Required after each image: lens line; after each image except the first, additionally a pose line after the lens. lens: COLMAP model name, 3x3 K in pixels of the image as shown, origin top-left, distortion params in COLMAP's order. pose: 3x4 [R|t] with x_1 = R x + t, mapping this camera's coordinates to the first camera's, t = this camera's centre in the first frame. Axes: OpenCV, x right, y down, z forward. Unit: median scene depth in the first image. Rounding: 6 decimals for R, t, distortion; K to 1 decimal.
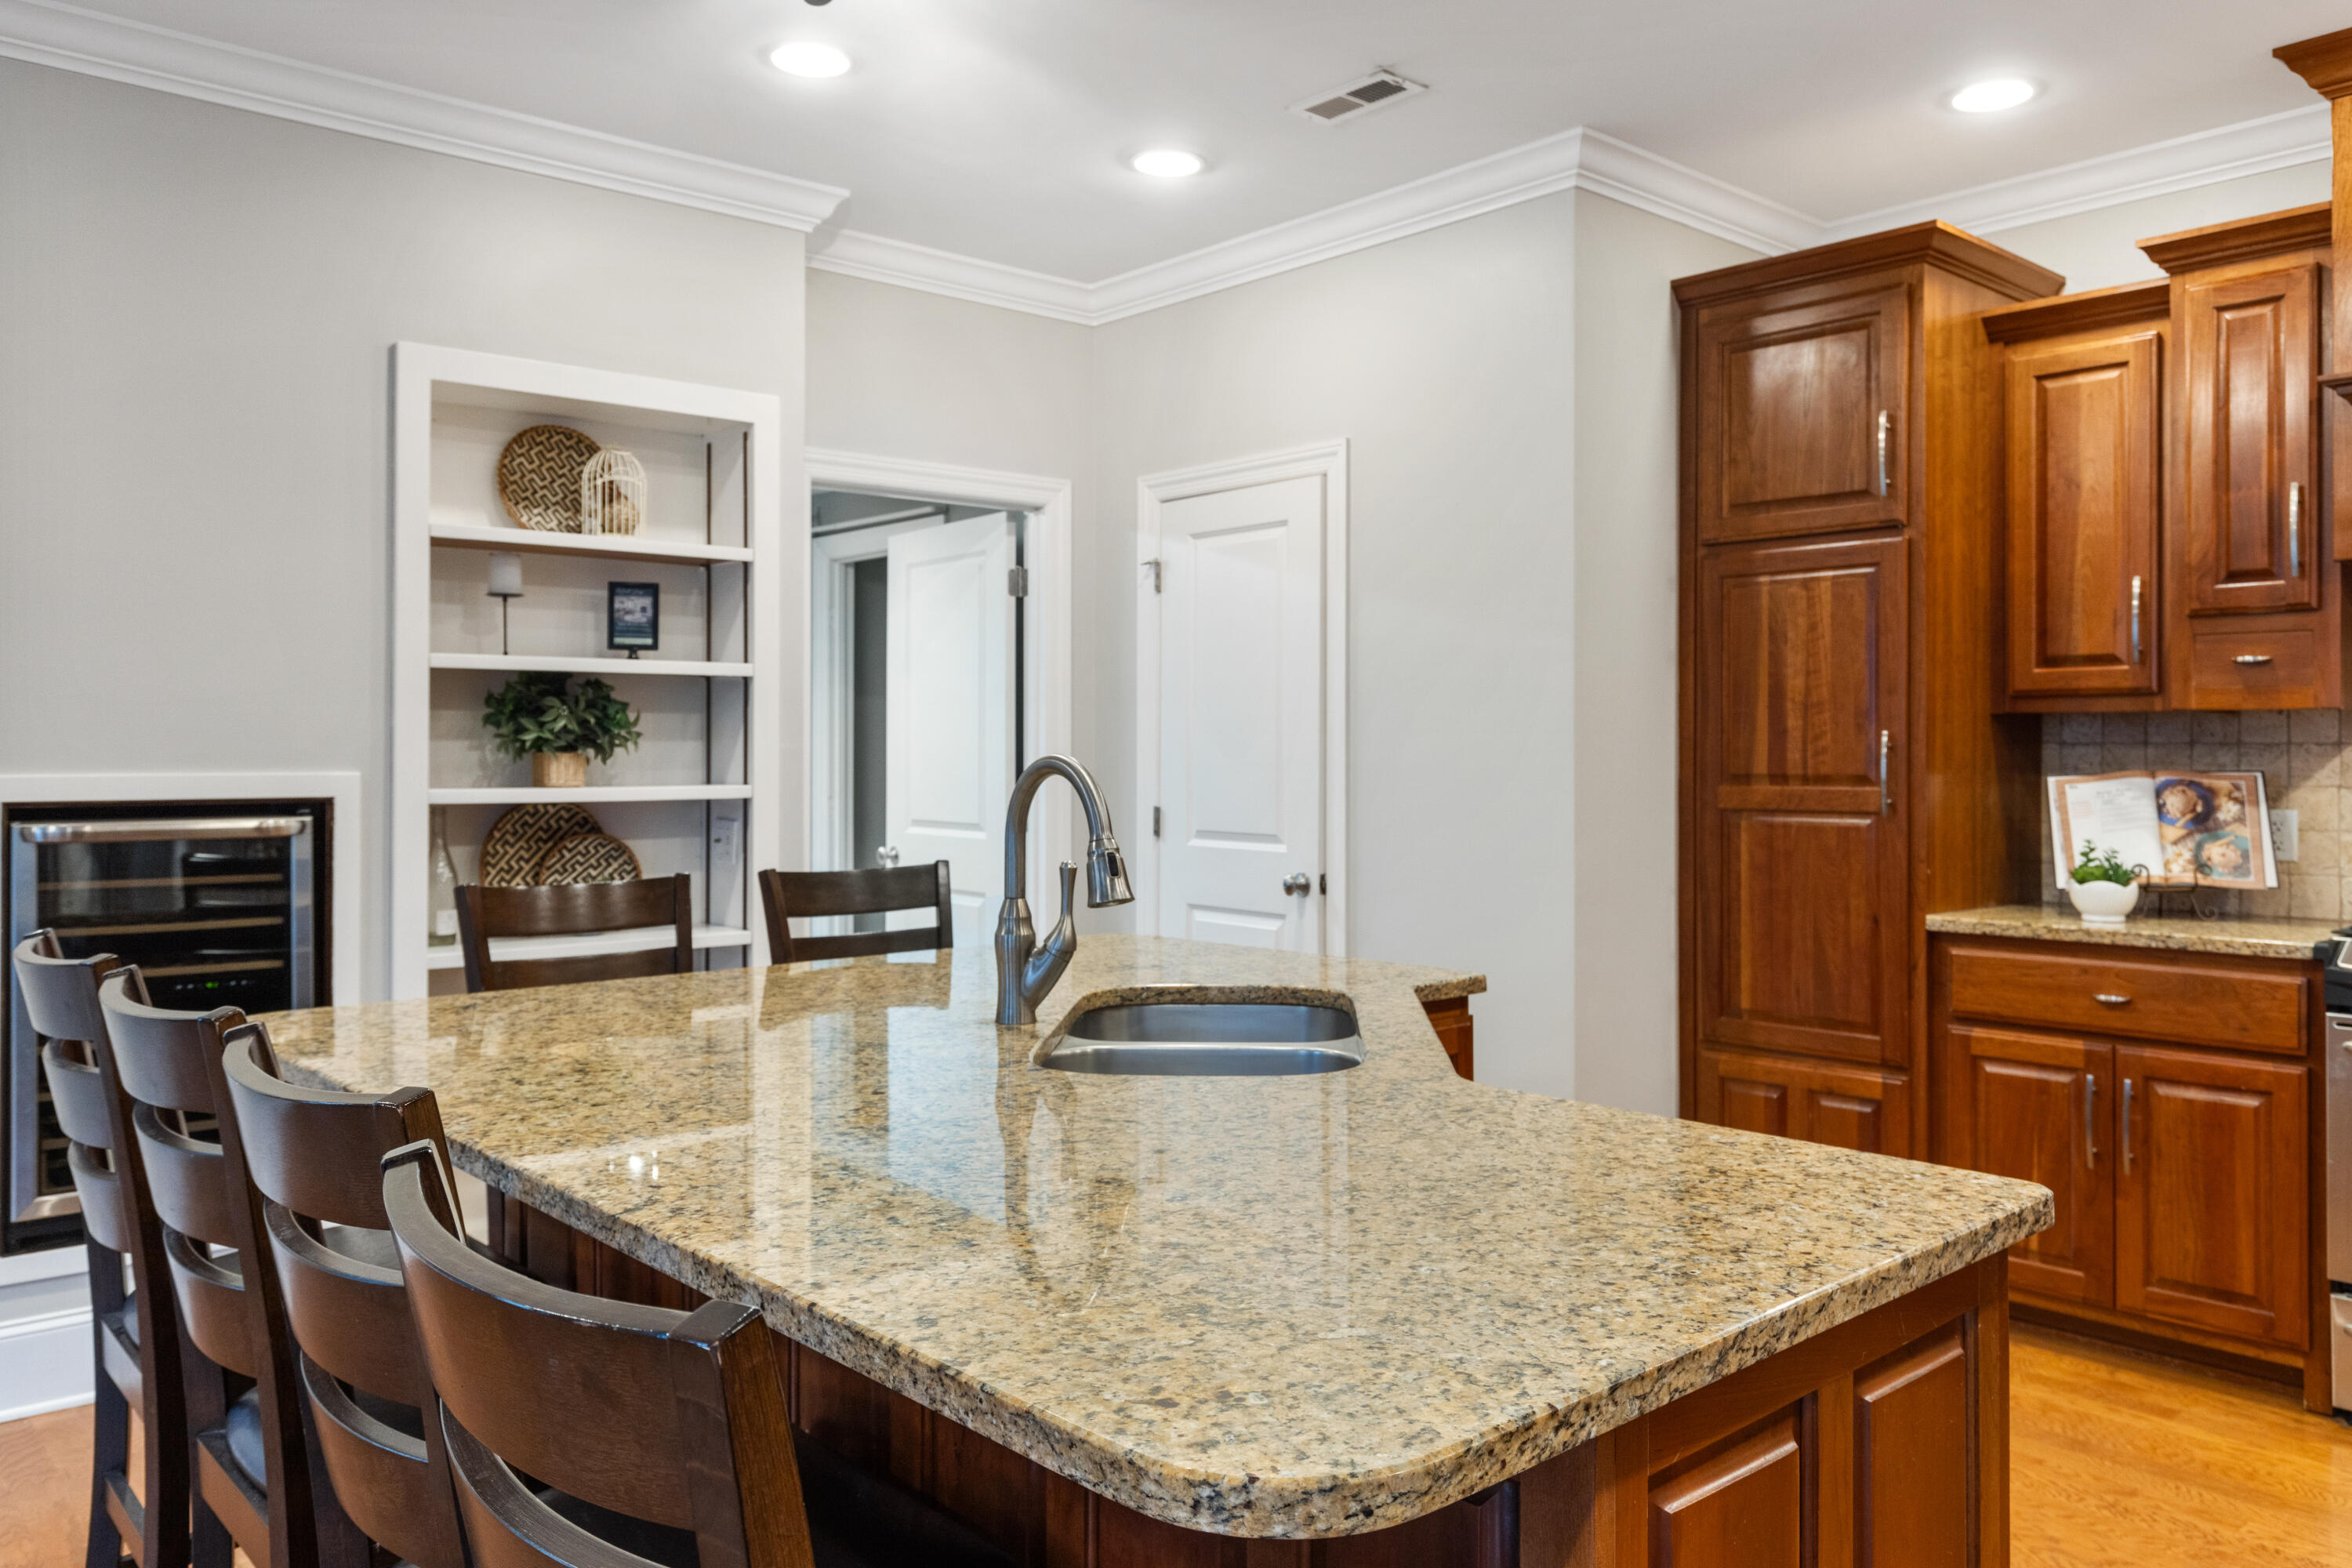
lens RADIAL K [[1736.2, 0, 1183.8], [0, 1736.2, 749.1], [0, 0, 1]] dist [0.000861, 0.001235]
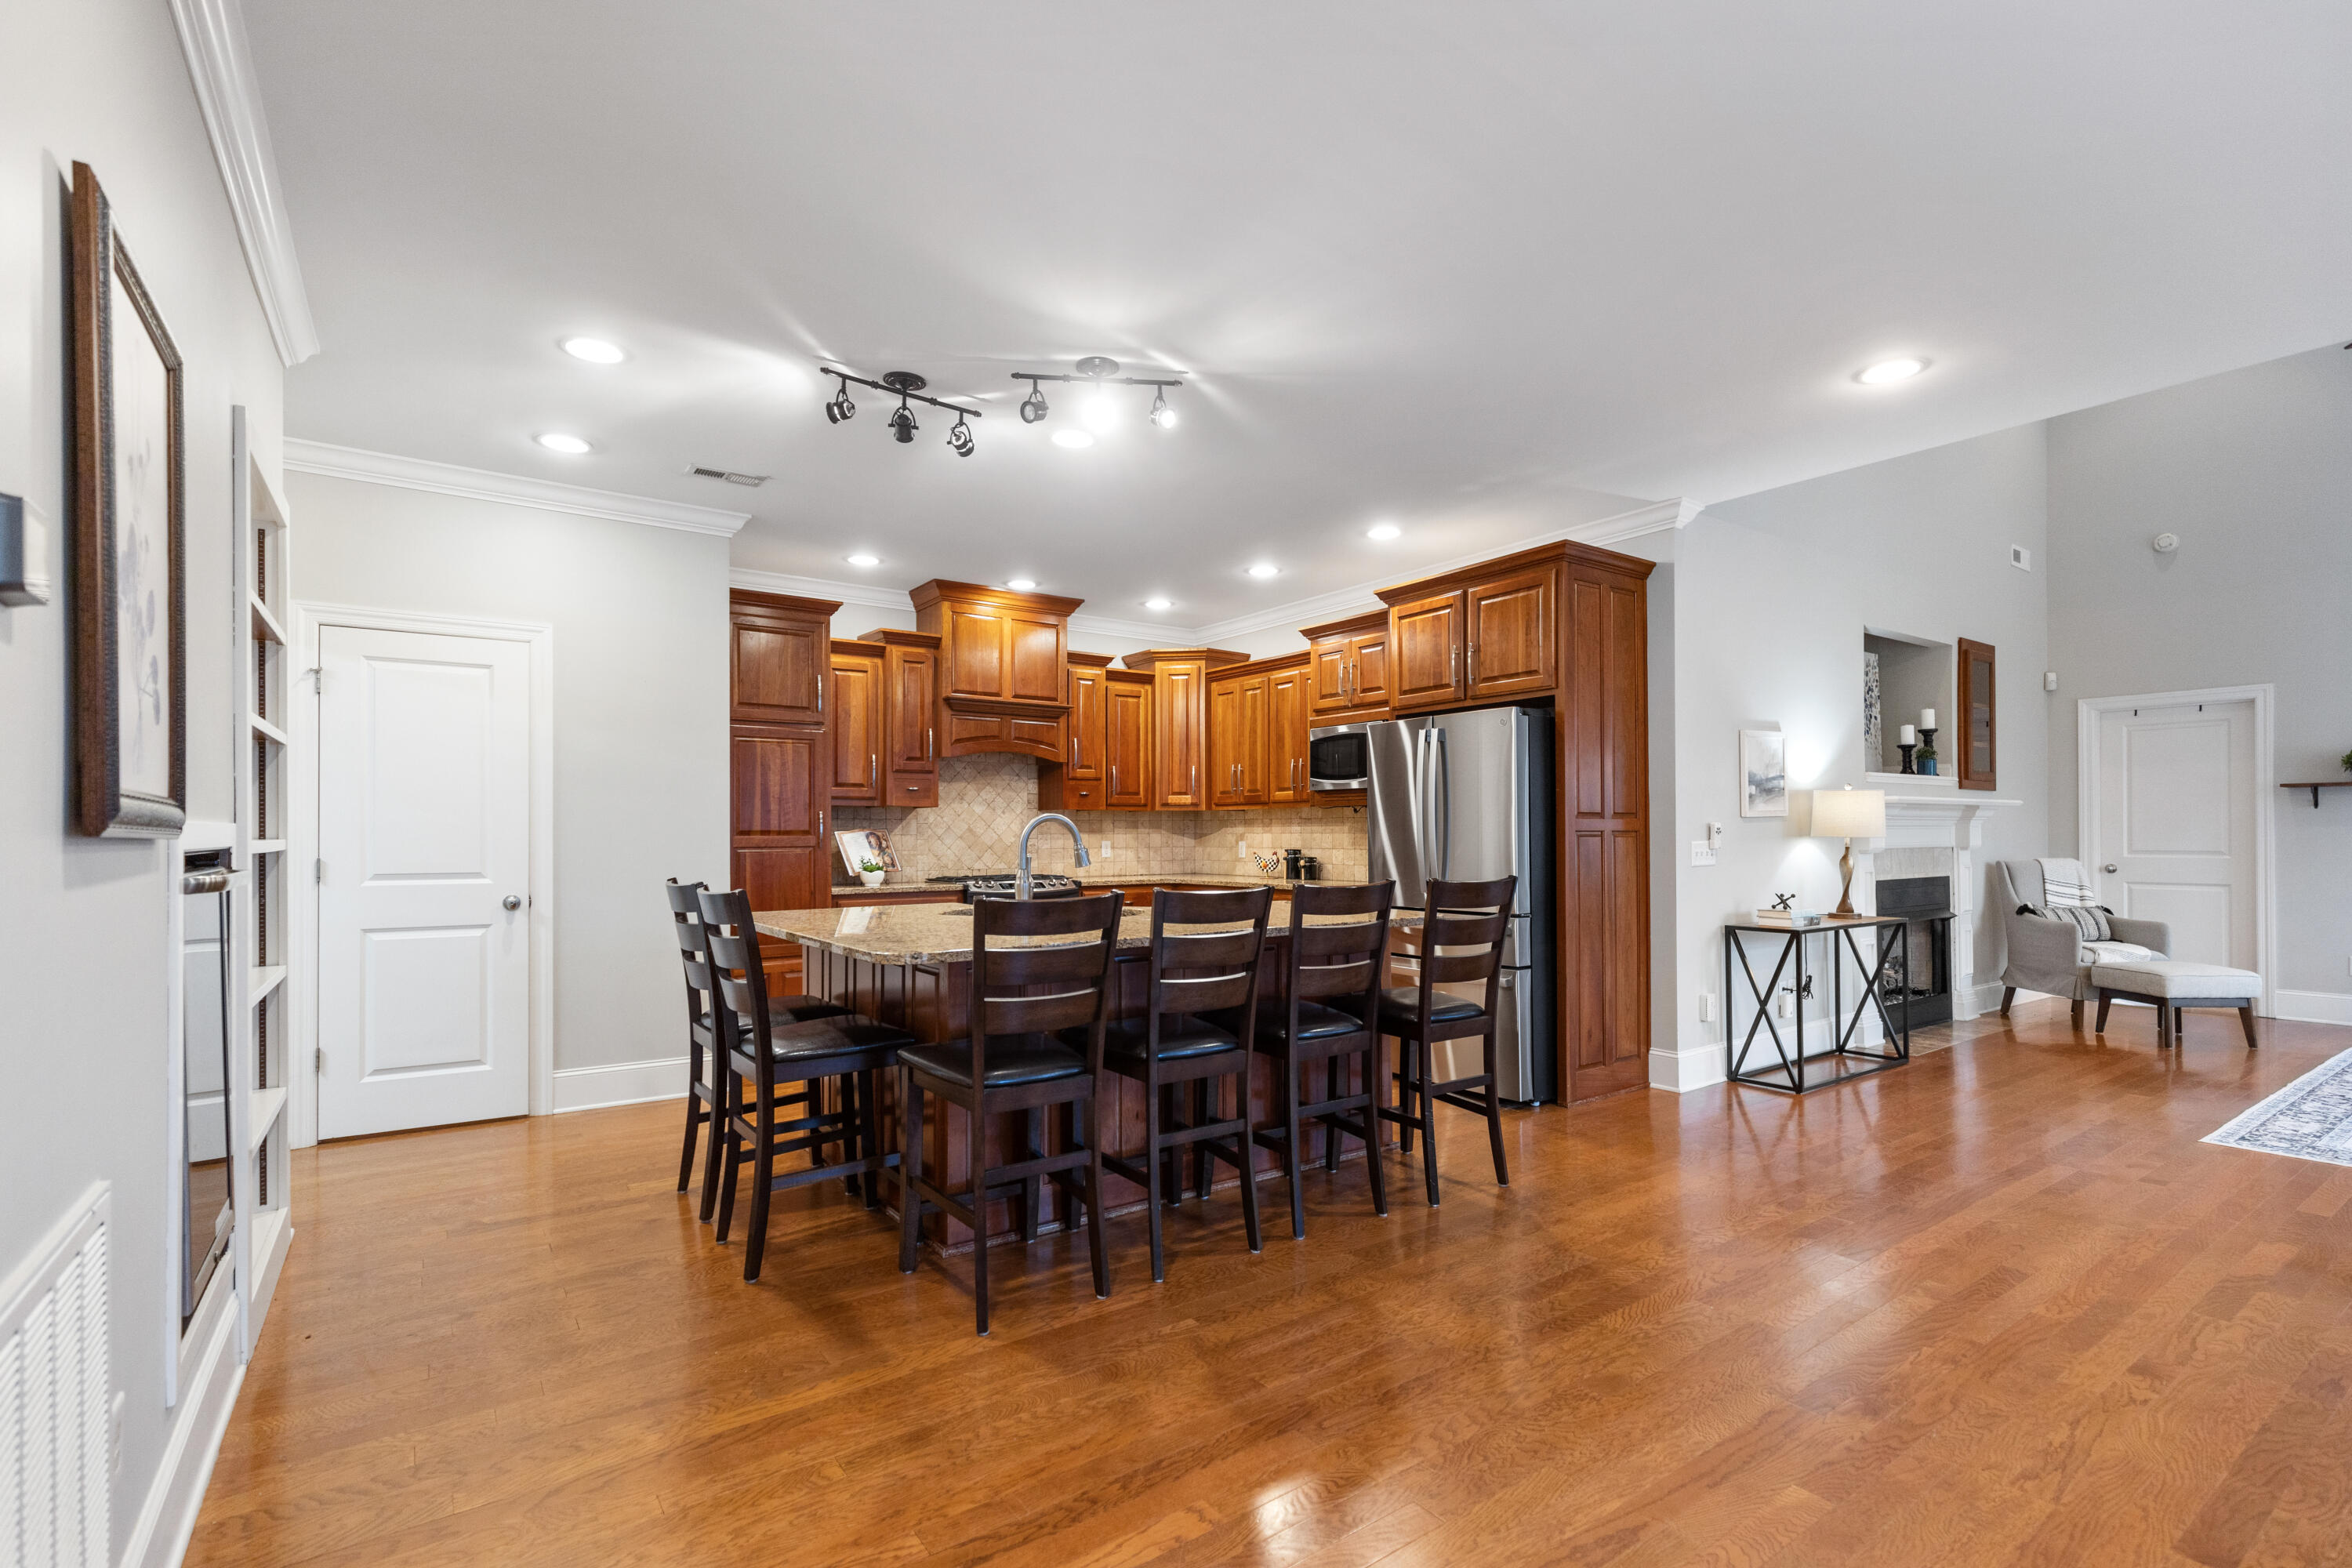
lens RADIAL K [[1070.2, 0, 1179.9], [0, 1070.2, 836.8], [0, 0, 1]] dist [0.012105, -0.000266]
pose [[0.104042, -0.003394, 0.994567, -0.978466], [0.001202, 0.999994, 0.003286, 0.019292], [-0.994572, 0.000853, 0.104046, 0.359420]]
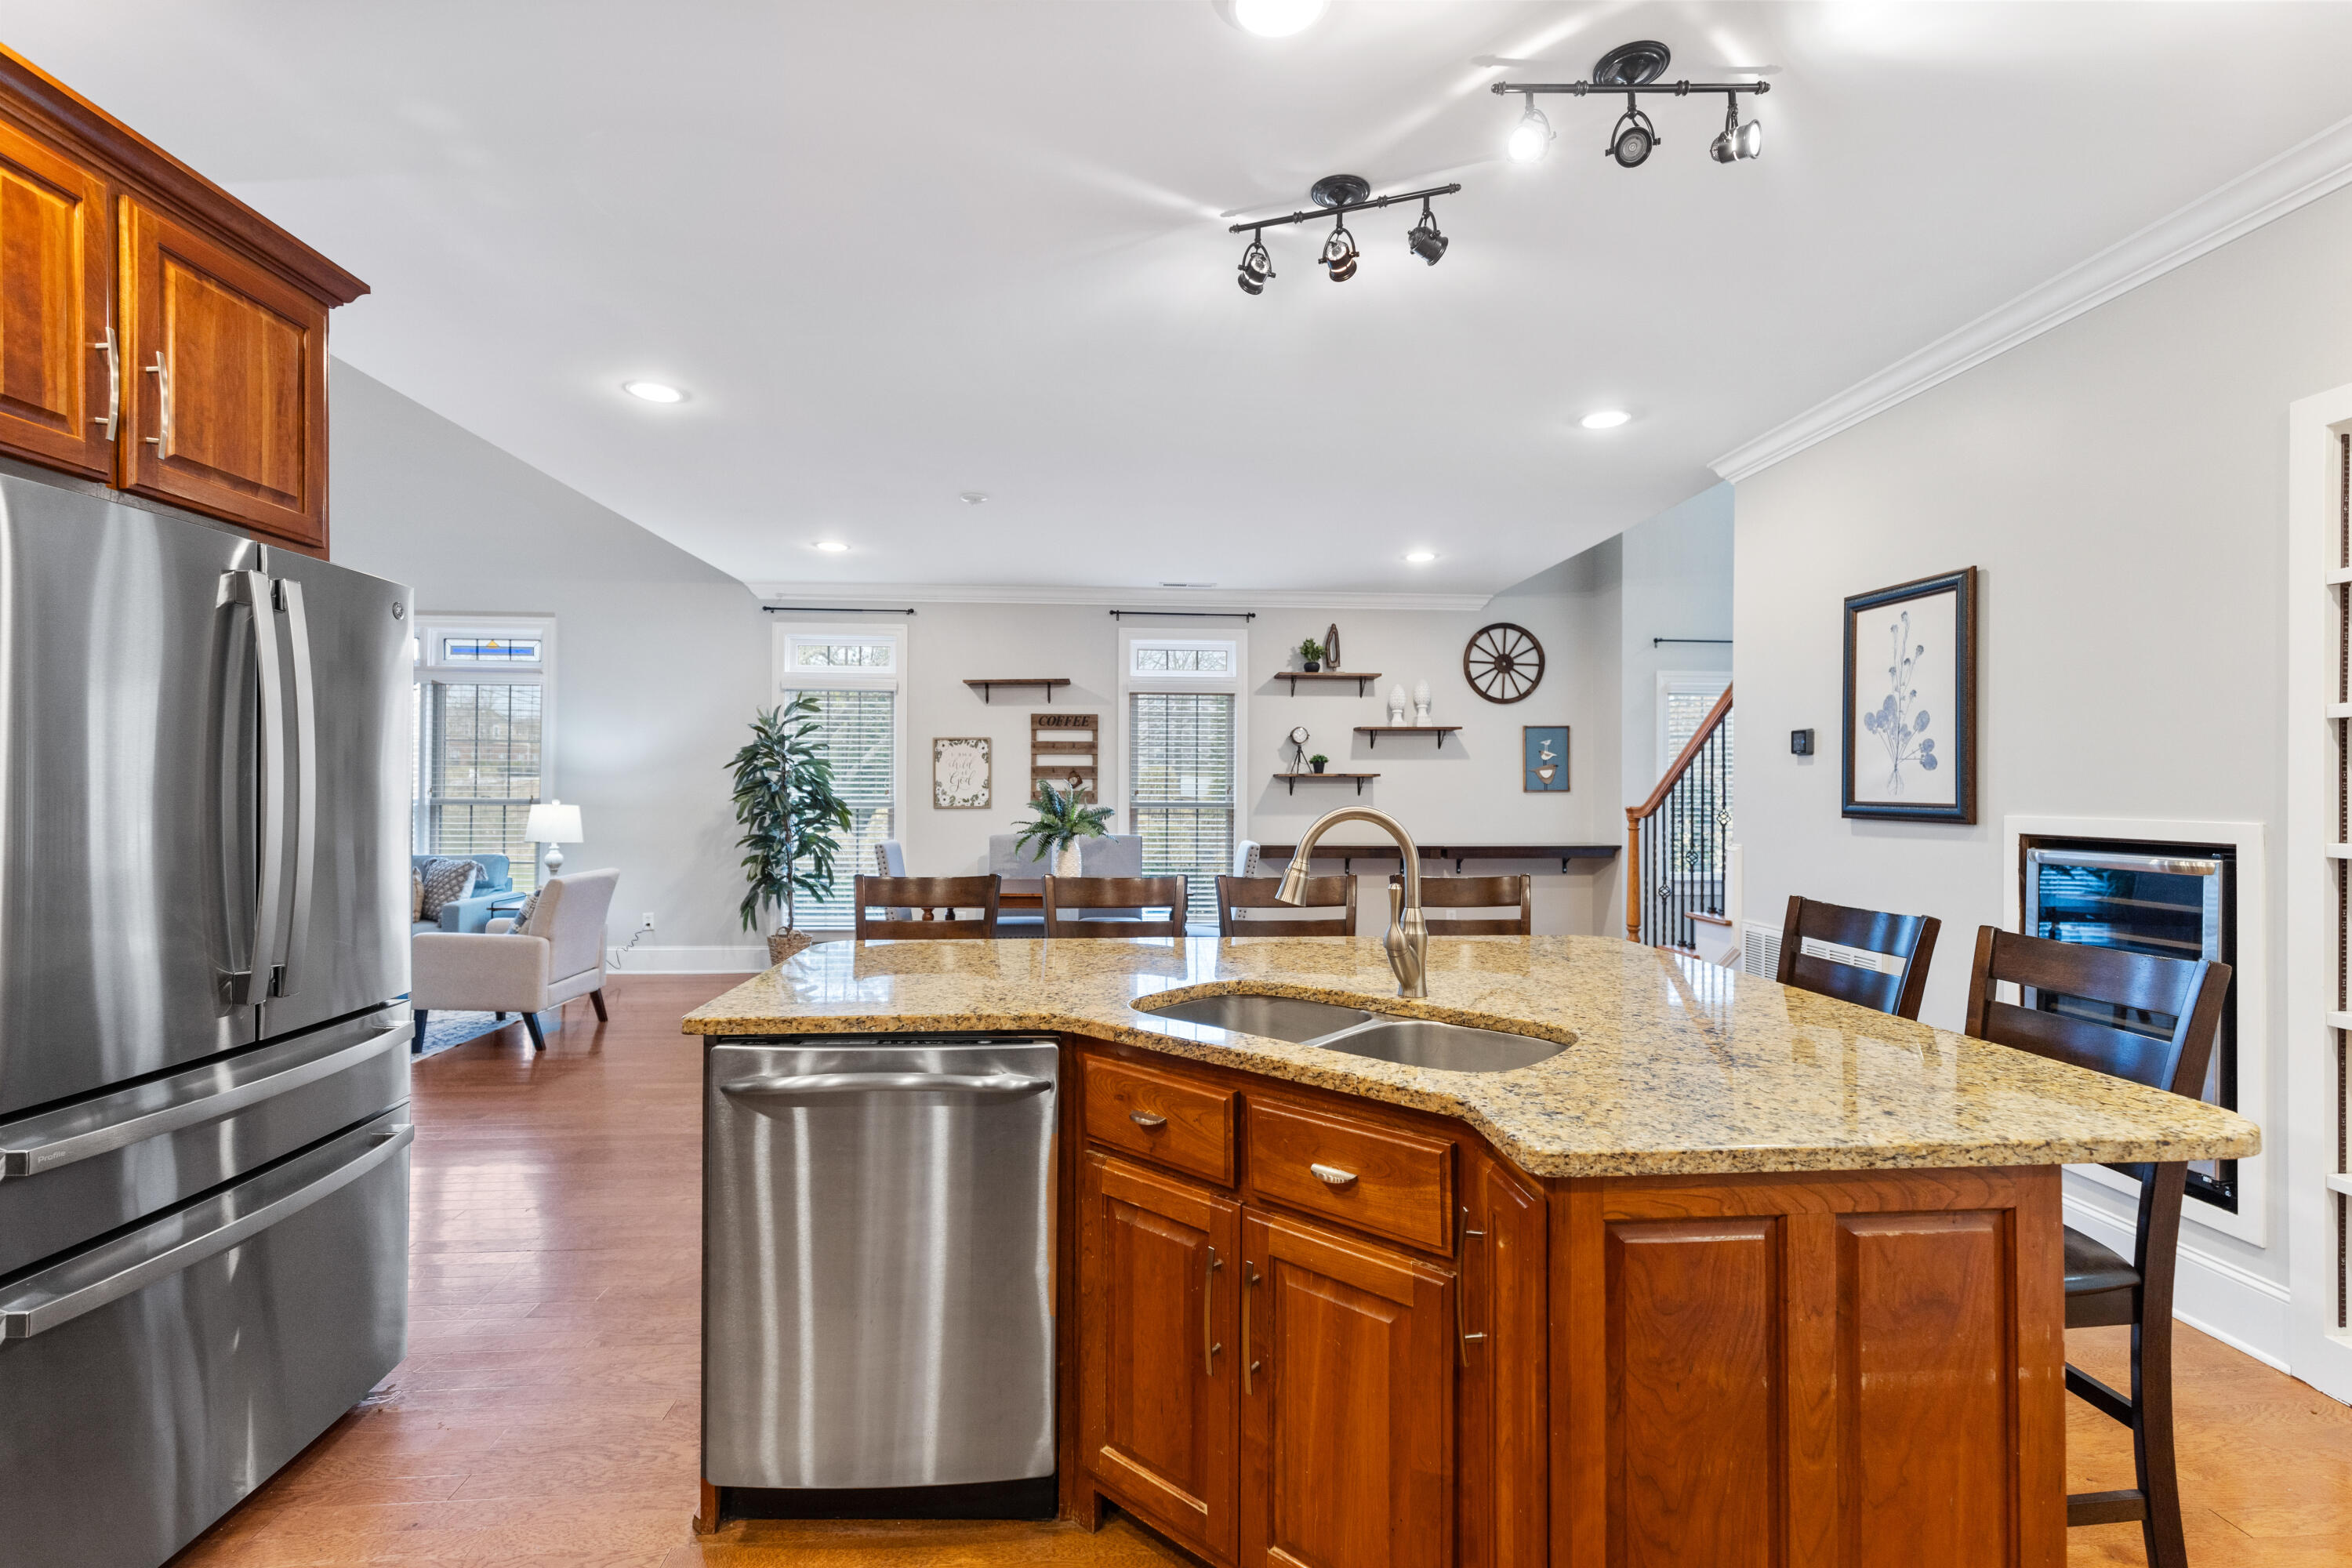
lens RADIAL K [[1060.4, 0, 1181.3], [0, 1060.4, 788.7], [0, 0, 1]] dist [0.010759, -0.000608]
pose [[-0.611349, -0.000594, -0.791361, 0.418550], [-0.002194, 0.999997, 0.000945, -0.006131], [0.791358, 0.002314, -0.611349, 0.821356]]
